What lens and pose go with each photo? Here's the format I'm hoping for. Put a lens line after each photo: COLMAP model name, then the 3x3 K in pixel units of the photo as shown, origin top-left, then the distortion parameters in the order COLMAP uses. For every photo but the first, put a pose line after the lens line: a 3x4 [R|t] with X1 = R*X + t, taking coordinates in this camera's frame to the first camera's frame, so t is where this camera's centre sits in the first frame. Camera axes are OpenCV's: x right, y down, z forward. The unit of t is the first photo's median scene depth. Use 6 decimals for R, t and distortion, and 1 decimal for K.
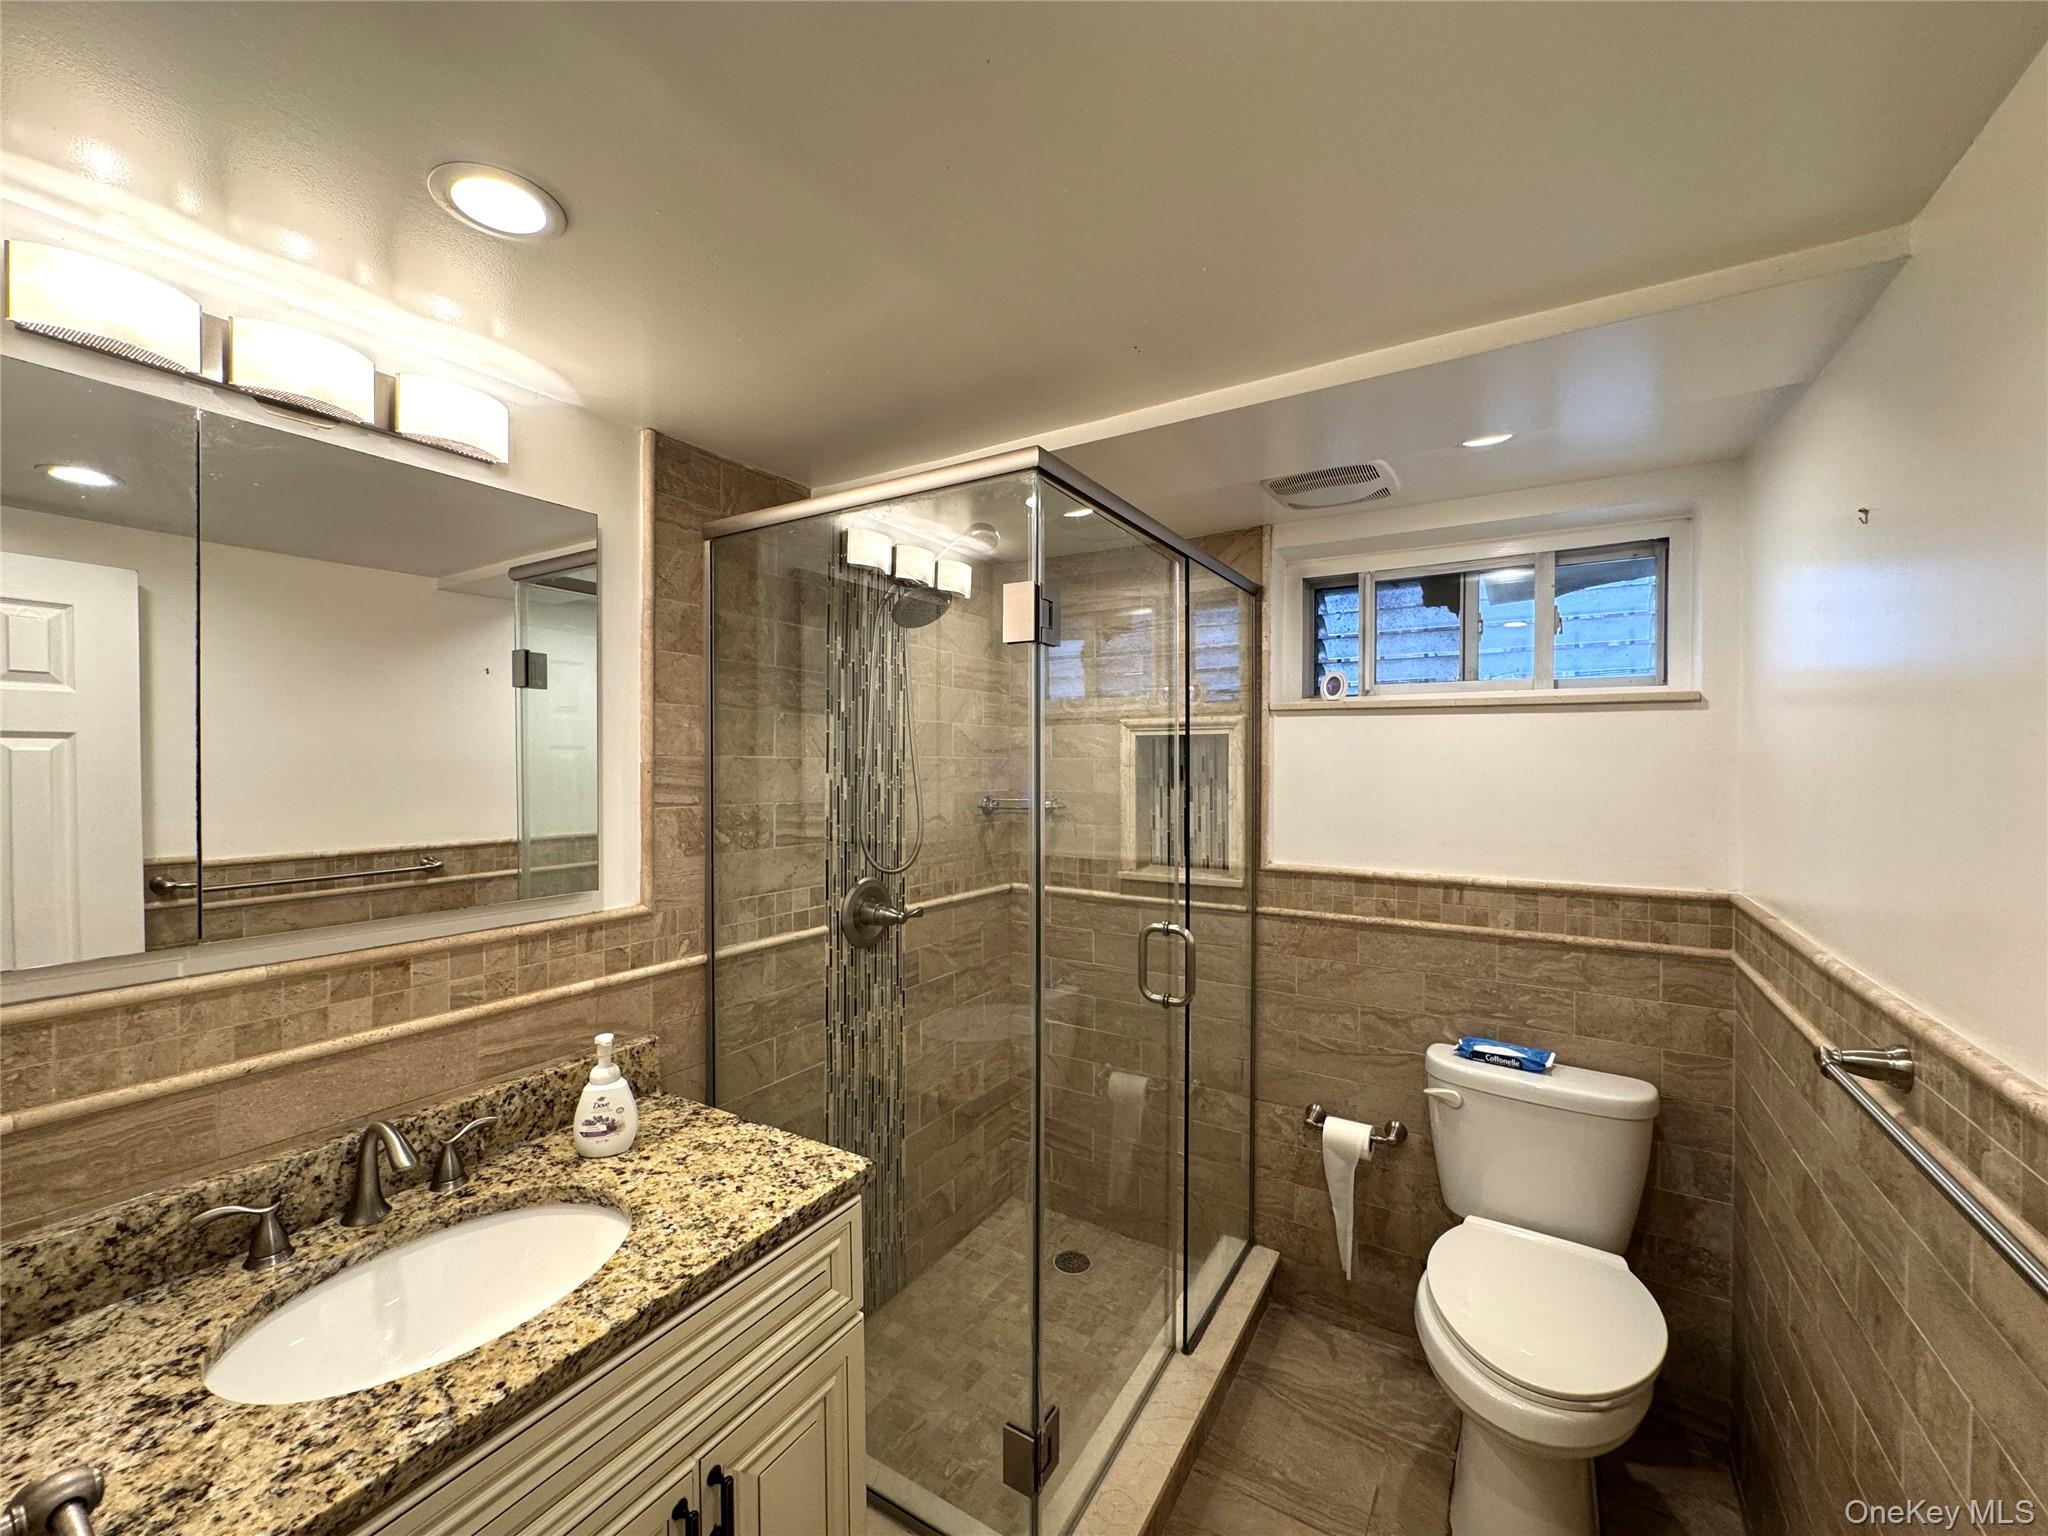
lens RADIAL K [[818.1, 0, 1023.2], [0, 818.1, 769.5], [0, 0, 1]] dist [-0.002115, -0.000243]
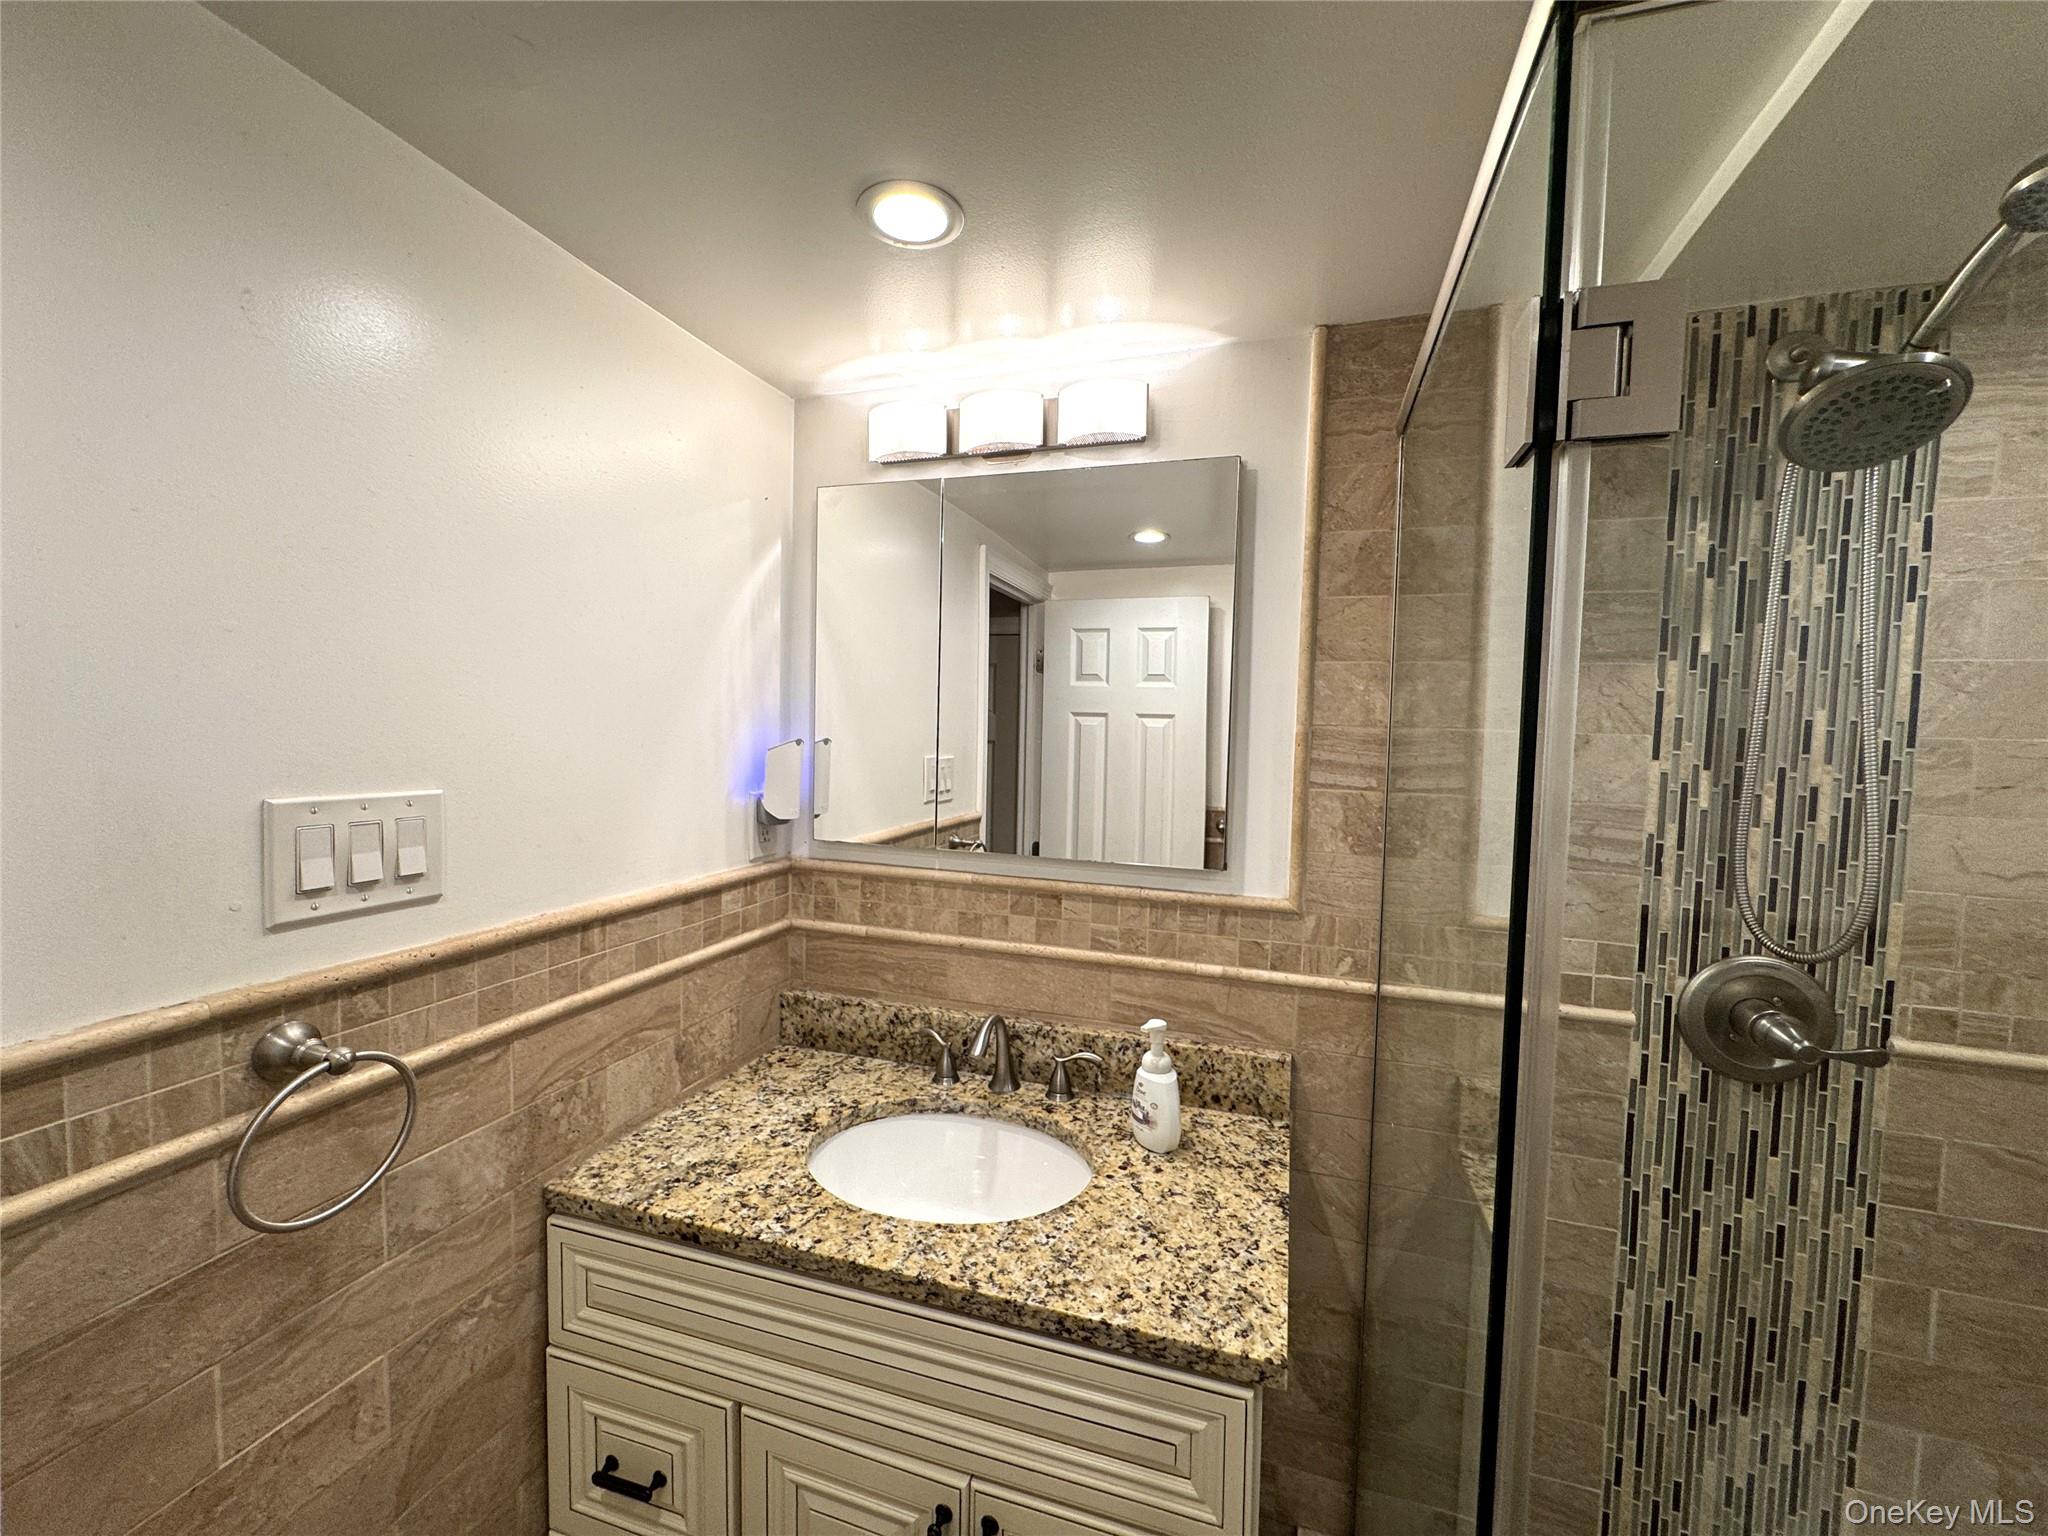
lens RADIAL K [[818.1, 0, 1023.2], [0, 818.1, 769.5], [0, 0, 1]] dist [-0.002115, -0.000243]
pose [[0.227141, 0.053324, -0.972401, 0.348935], [-0.033161, 0.998344, 0.047001, -0.002120], [0.973297, 0.021570, 0.228533, 0.627913]]
